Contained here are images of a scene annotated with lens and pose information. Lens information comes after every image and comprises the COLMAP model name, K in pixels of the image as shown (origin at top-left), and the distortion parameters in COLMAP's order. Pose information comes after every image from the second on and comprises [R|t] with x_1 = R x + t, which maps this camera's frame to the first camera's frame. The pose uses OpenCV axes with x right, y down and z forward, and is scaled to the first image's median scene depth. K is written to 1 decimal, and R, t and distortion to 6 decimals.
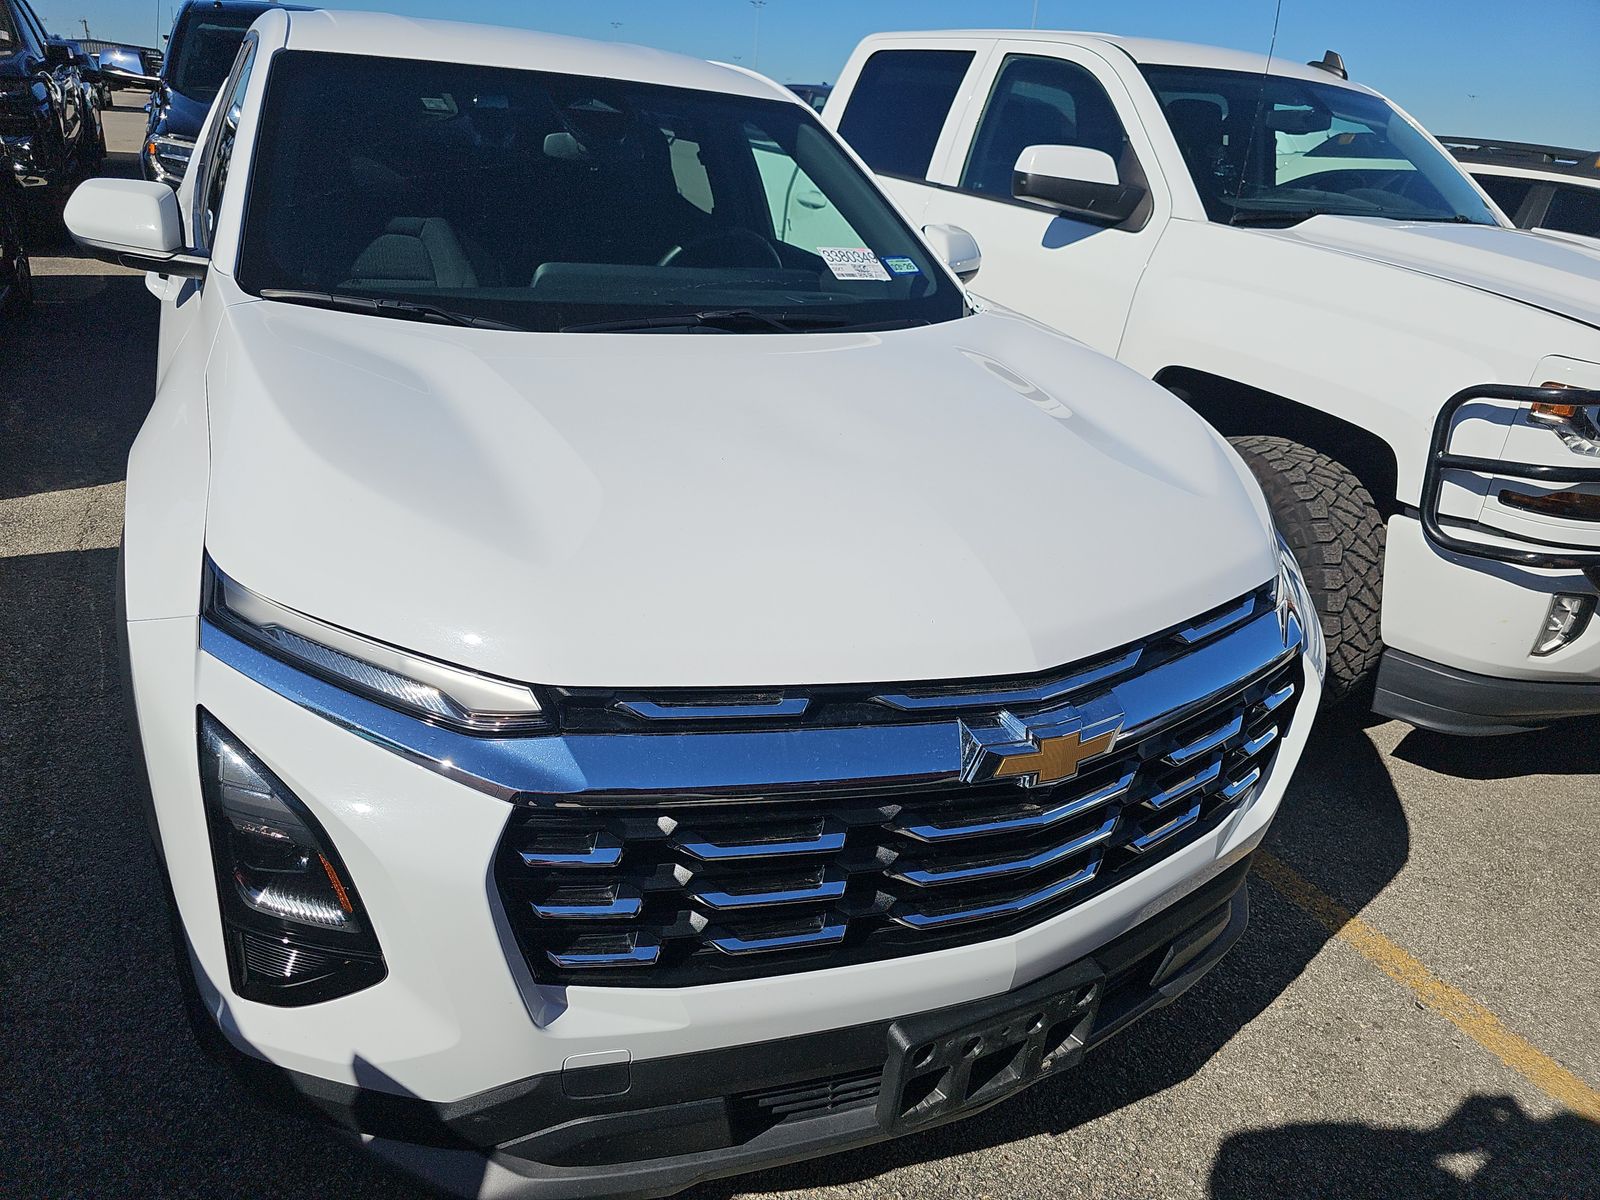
lens RADIAL K [[1048.1, 0, 800.0], [0, 1048.1, 600.0], [0, 0, 1]] dist [0.033716, -0.033629]
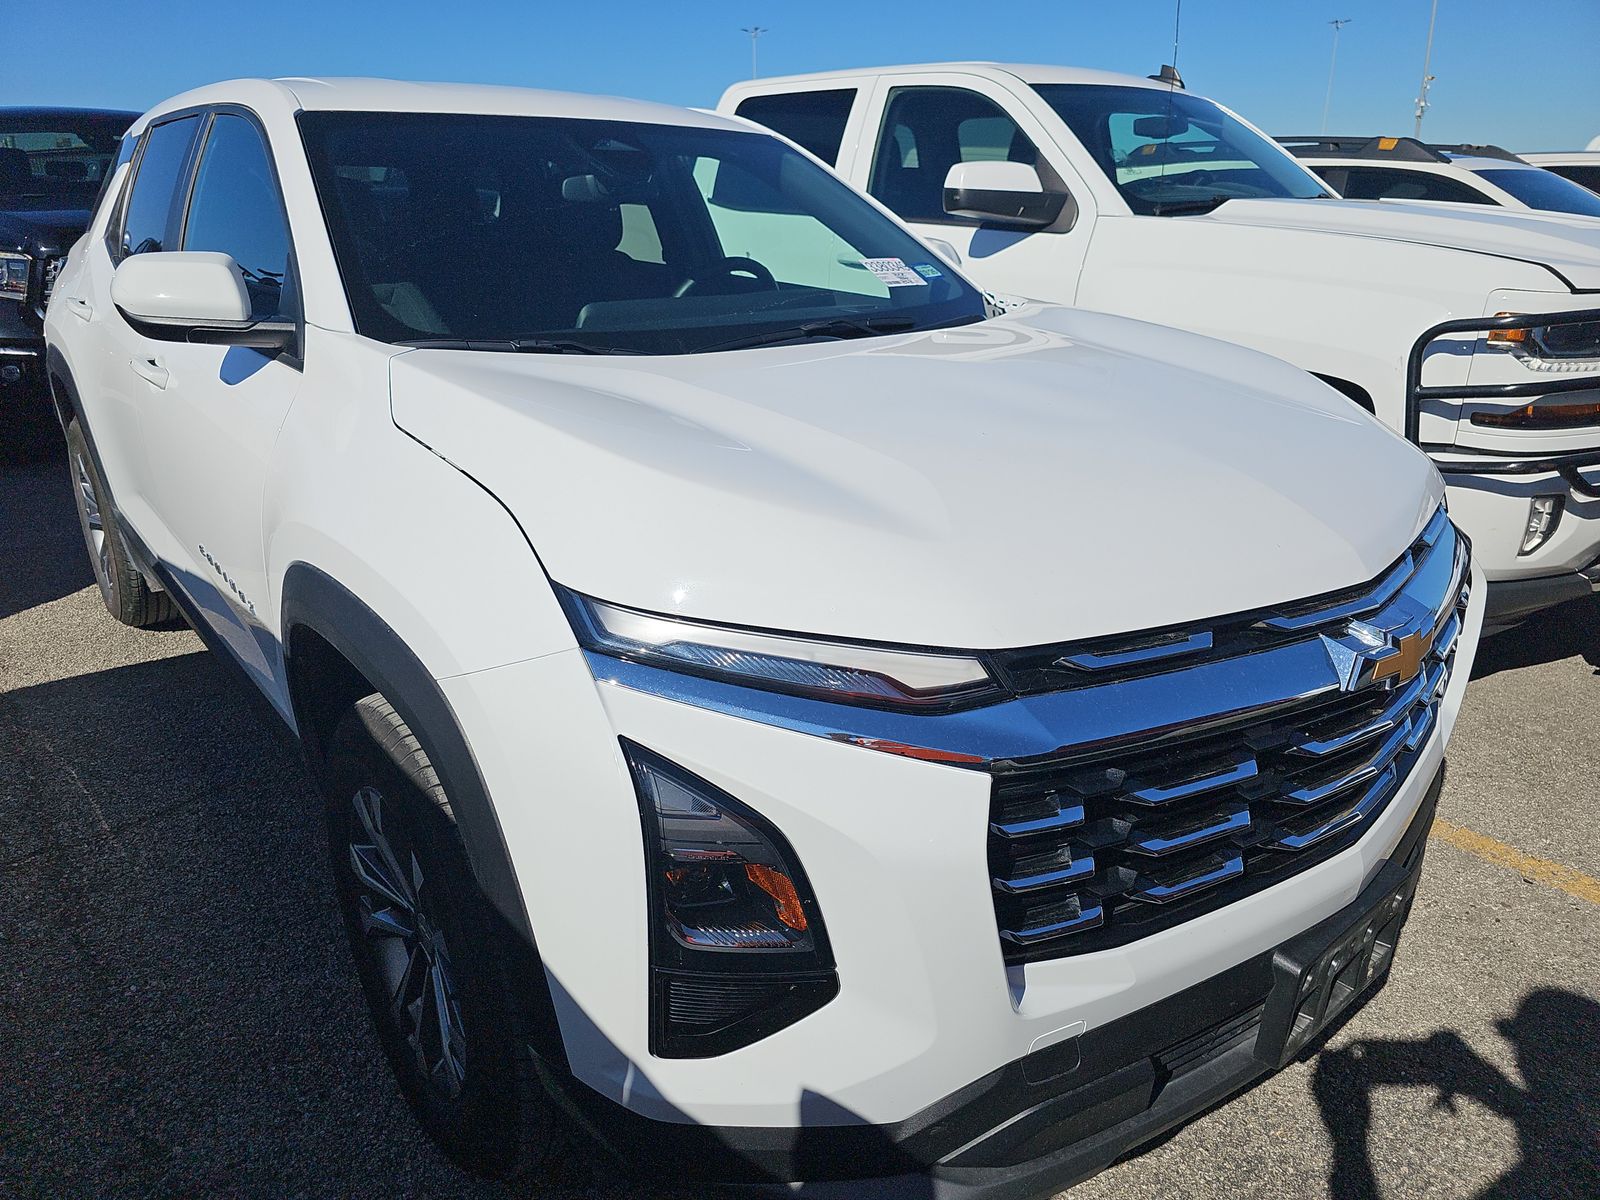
lens RADIAL K [[1045.0, 0, 726.6], [0, 1045.0, 597.7], [0, 0, 1]] dist [0.043456, -0.037553]
pose [[0.975791, -0.147636, 0.161358, -0.320640], [0.157447, 0.986274, -0.049738, 0.020478], [-0.151800, 0.073939, 0.985642, 0.032628]]
